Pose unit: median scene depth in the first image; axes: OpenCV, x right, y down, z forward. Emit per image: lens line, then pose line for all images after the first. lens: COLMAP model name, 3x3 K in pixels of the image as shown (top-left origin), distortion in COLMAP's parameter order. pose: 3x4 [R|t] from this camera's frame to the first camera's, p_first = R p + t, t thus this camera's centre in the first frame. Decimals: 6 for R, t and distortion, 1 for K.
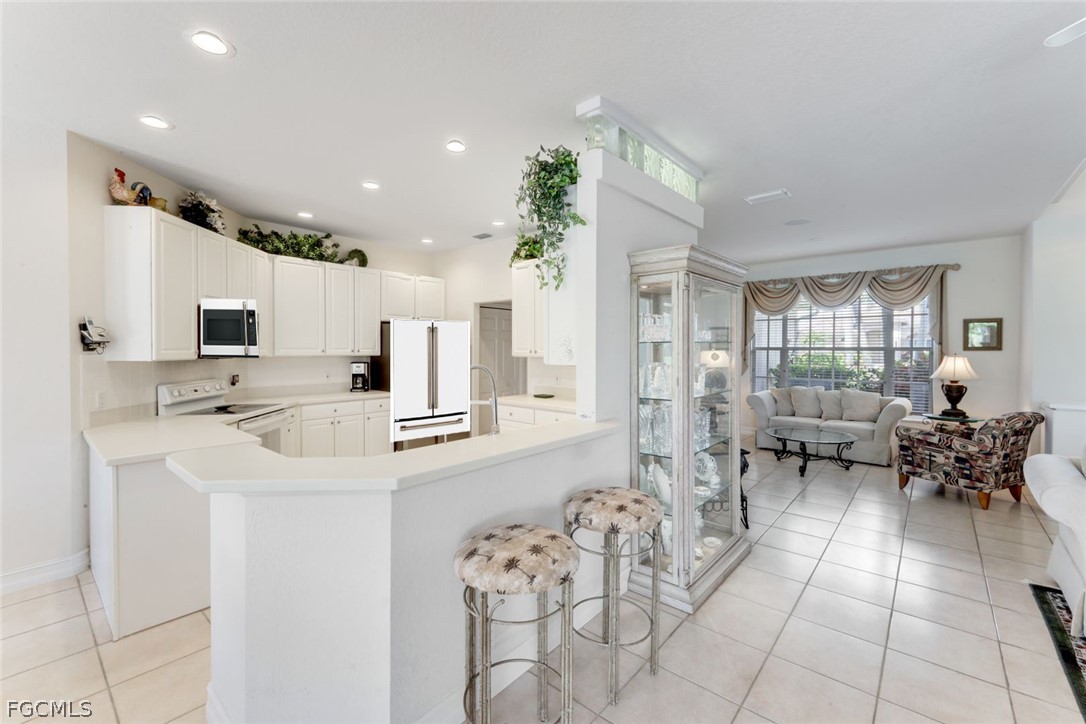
lens RADIAL K [[452.7, 0, 540.7], [0, 452.7, 355.4], [0, 0, 1]] dist [-0.003051, -0.000082]
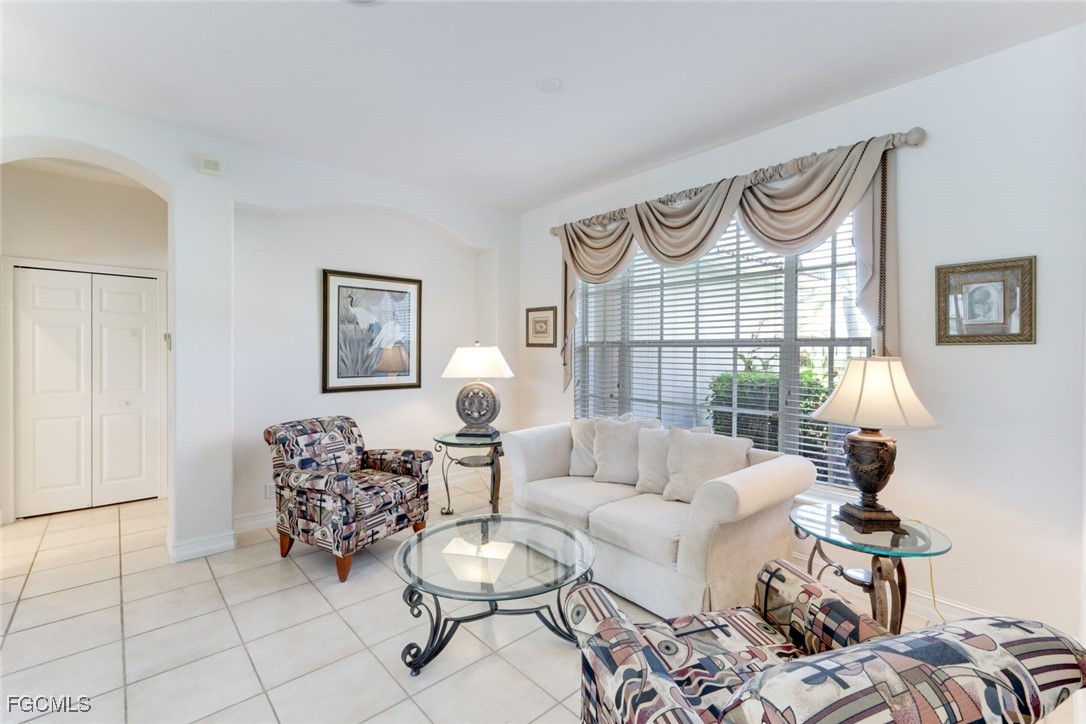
lens RADIAL K [[472.5, 0, 536.9], [0, 472.5, 351.6], [0, 0, 1]] dist [0.000680, 0.000027]
pose [[0.991195, -0.001480, -0.132404, 0.644400], [0.000352, 0.999963, -0.008539, -0.001250], [0.132412, 0.008417, 0.991159, 0.541497]]
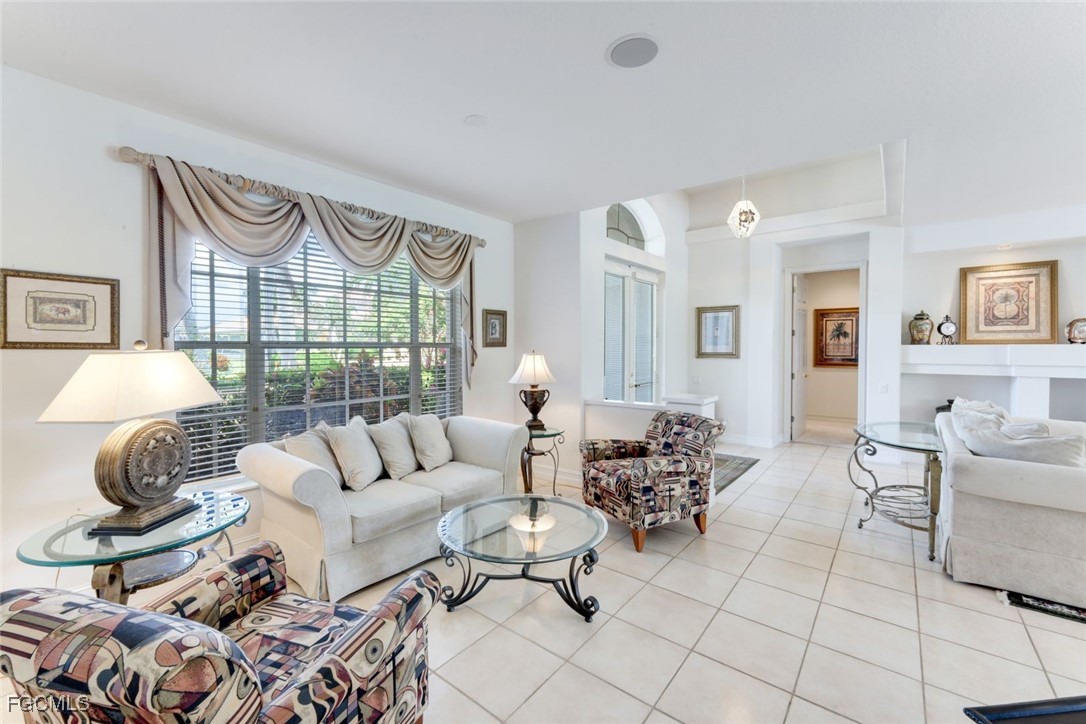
lens RADIAL K [[452.7, 0, 540.7], [0, 452.7, 355.4], [0, 0, 1]] dist [-0.003051, -0.000082]
pose [[-0.043635, -0.026140, 0.998705, 0.107618], [0.015739, 0.999516, 0.026849, -0.015352], [-0.998924, 0.016890, -0.043203, 0.938010]]
